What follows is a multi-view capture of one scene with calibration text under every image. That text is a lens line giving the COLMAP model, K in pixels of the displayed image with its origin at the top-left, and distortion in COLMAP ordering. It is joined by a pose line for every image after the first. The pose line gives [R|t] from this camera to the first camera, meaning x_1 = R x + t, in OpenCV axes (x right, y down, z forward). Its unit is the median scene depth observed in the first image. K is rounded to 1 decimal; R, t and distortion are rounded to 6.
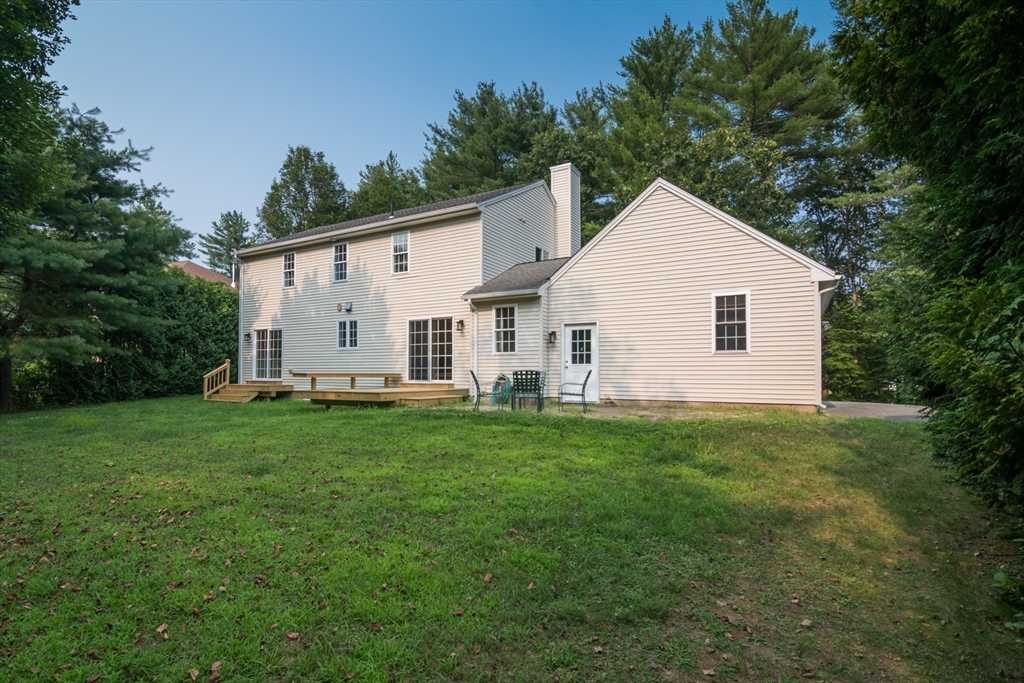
lens RADIAL K [[489.2, 0, 511.4], [0, 489.2, 351.4], [0, 0, 1]] dist [-0.008565, -0.000914]
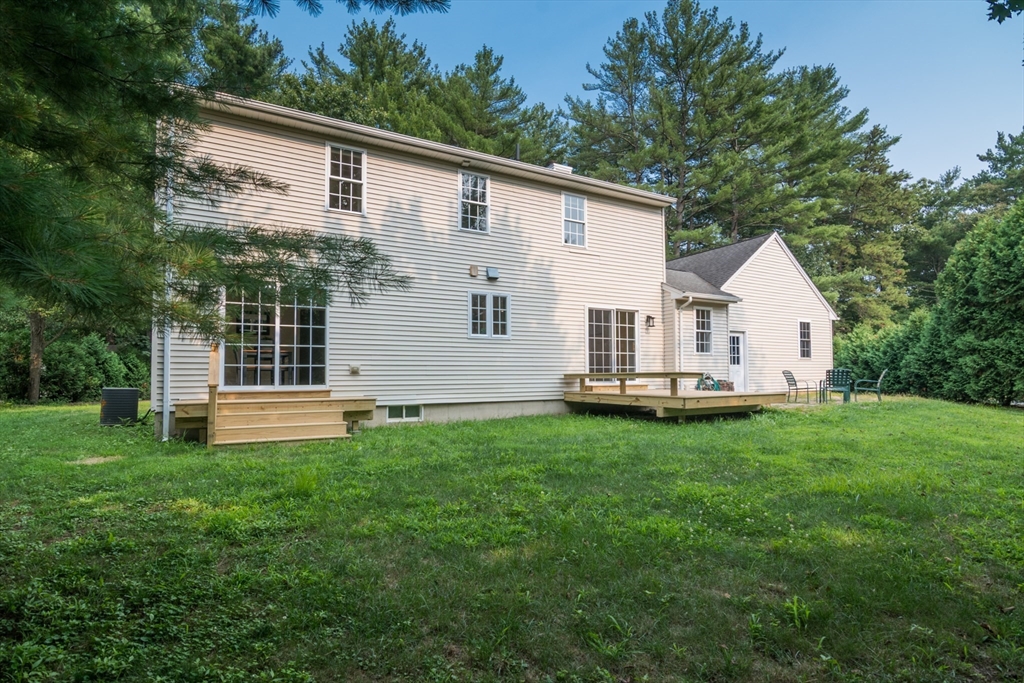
lens RADIAL K [[489.2, 0, 511.4], [0, 489.2, 351.4], [0, 0, 1]] dist [-0.008565, -0.000914]
pose [[0.531383, 0.032629, 0.846503, -0.883687], [-0.033936, 0.999276, -0.017215, 0.024812], [-0.846451, -0.019579, 0.532106, 0.623060]]
